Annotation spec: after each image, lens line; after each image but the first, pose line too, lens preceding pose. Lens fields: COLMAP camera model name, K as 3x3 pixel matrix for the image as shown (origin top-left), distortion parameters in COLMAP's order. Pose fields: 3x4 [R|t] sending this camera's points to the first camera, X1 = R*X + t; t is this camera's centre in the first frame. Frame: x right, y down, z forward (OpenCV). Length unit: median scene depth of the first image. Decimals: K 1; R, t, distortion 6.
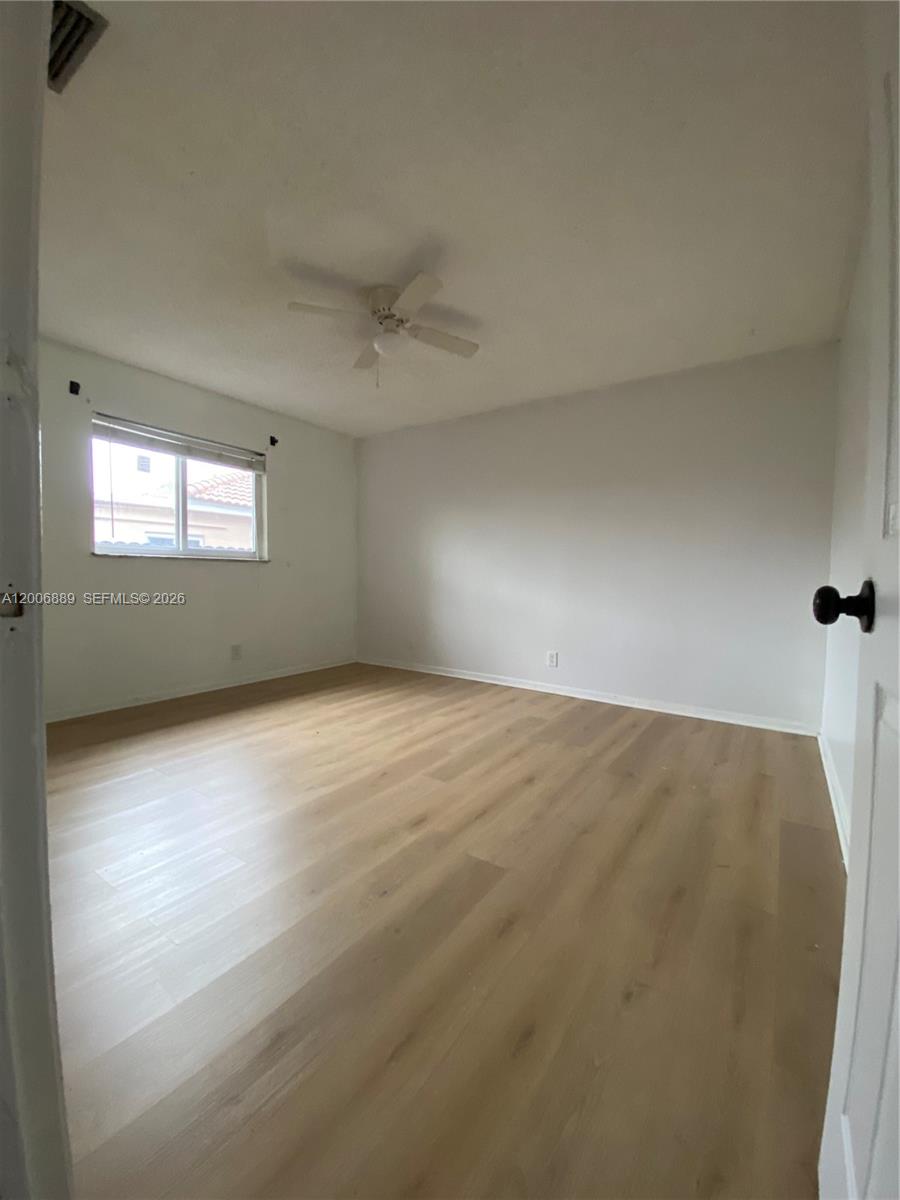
lens RADIAL K [[487.8, 0, 450.0], [0, 487.8, 600.0], [0, 0, 1]] dist [-0.000749, -0.000516]
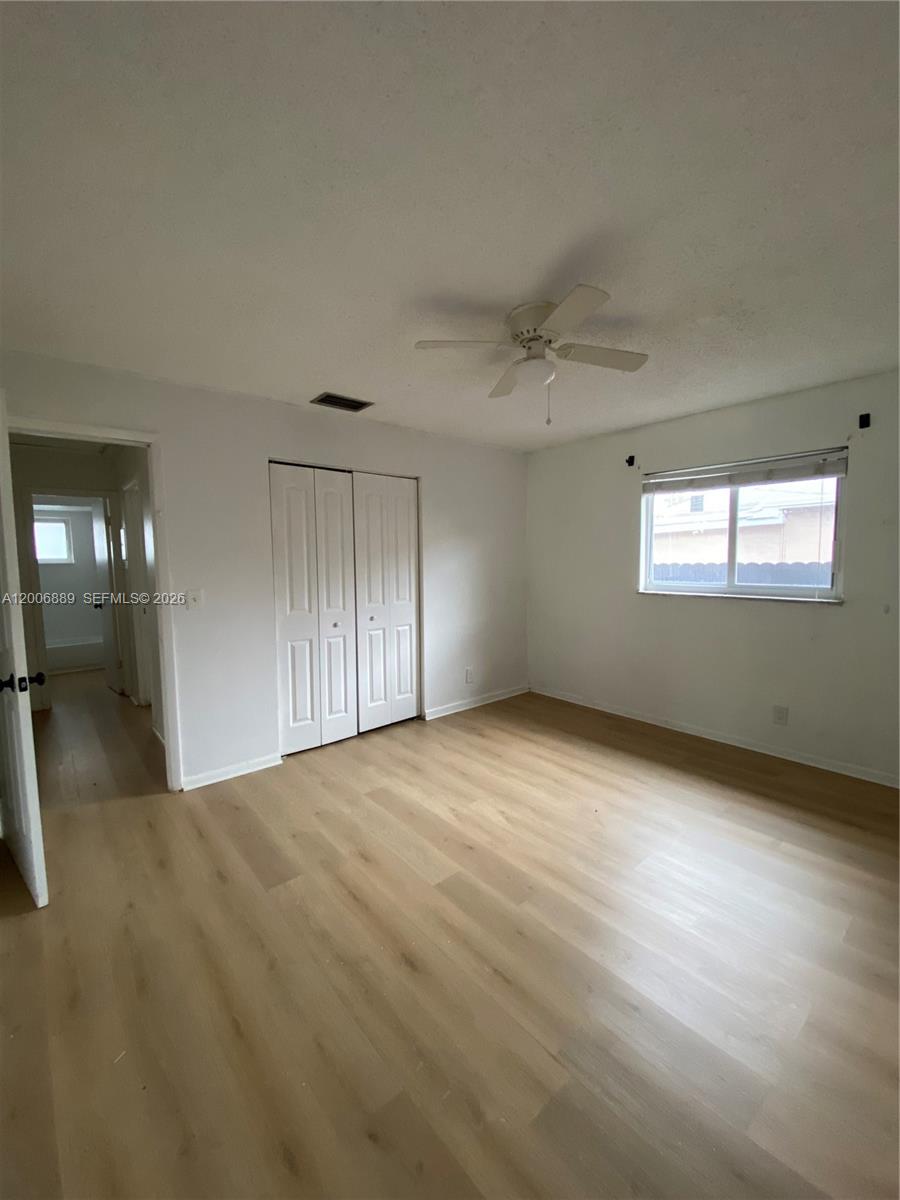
lens RADIAL K [[487.8, 0, 450.0], [0, 487.8, 600.0], [0, 0, 1]] dist [-0.000749, -0.000516]
pose [[-0.266650, 0.081126, -0.960373, 0.729000], [-0.034267, 0.995023, 0.093567, -0.219208], [0.963184, 0.057859, -0.262543, 1.099638]]
